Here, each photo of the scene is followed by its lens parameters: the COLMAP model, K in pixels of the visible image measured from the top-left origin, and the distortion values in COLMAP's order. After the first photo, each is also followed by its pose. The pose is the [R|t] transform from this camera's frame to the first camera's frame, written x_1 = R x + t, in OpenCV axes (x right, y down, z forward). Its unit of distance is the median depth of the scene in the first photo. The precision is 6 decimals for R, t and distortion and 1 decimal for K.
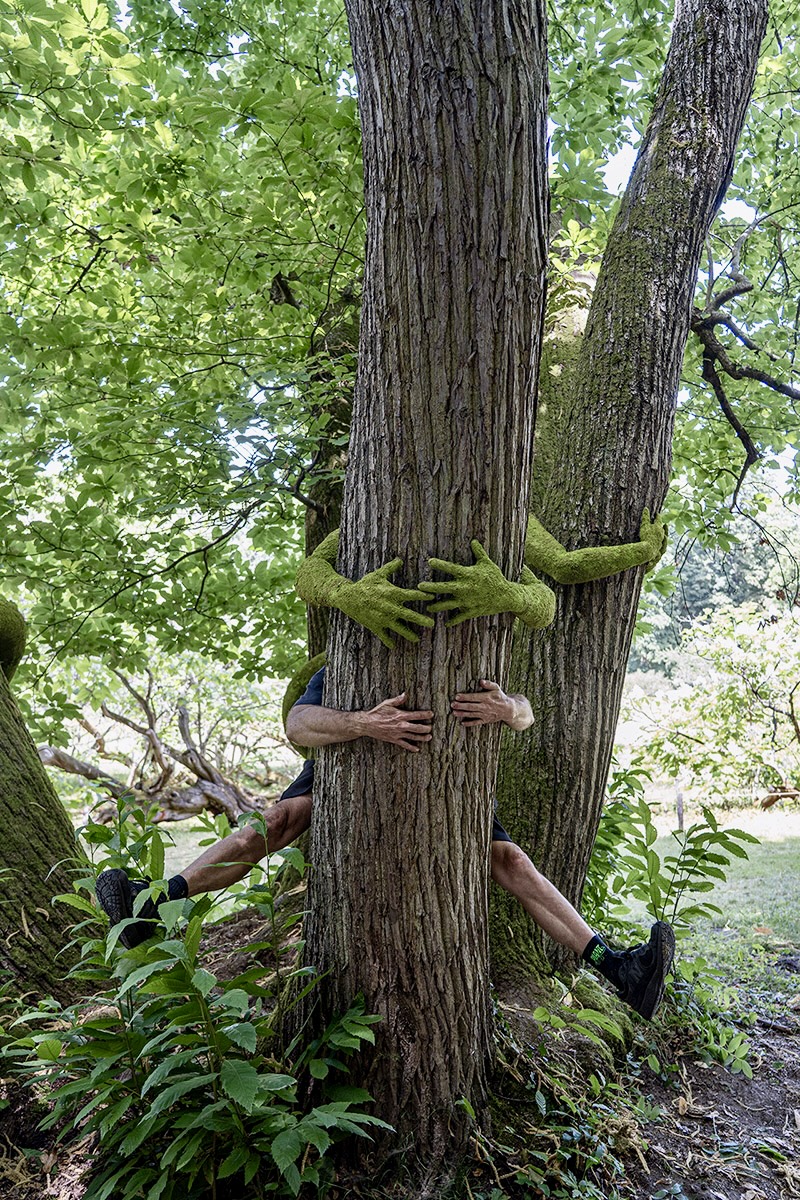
lens RADIAL K [[943.7, 0, 400.2], [0, 943.7, 599.3], [0, 0, 1]] dist [-0.008424, 0.005480]
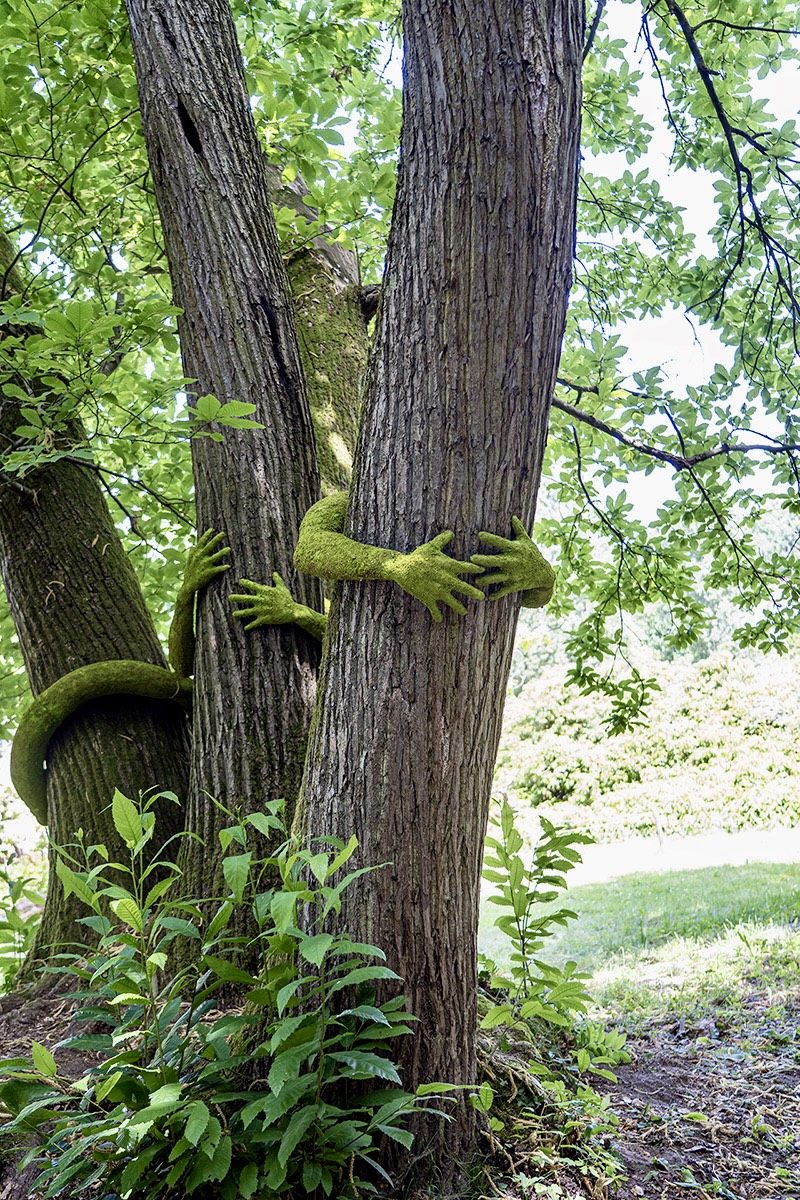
lens RADIAL K [[1217.9, 0, 400.2], [0, 1217.9, 599.9], [0, 0, 1]] dist [0.029179, 0.000000]
pose [[0.903535, 0.014810, 0.428258, -0.602030], [0.002595, 0.999195, -0.040028, 0.081272], [-0.428506, 0.037278, 0.902770, -0.135329]]
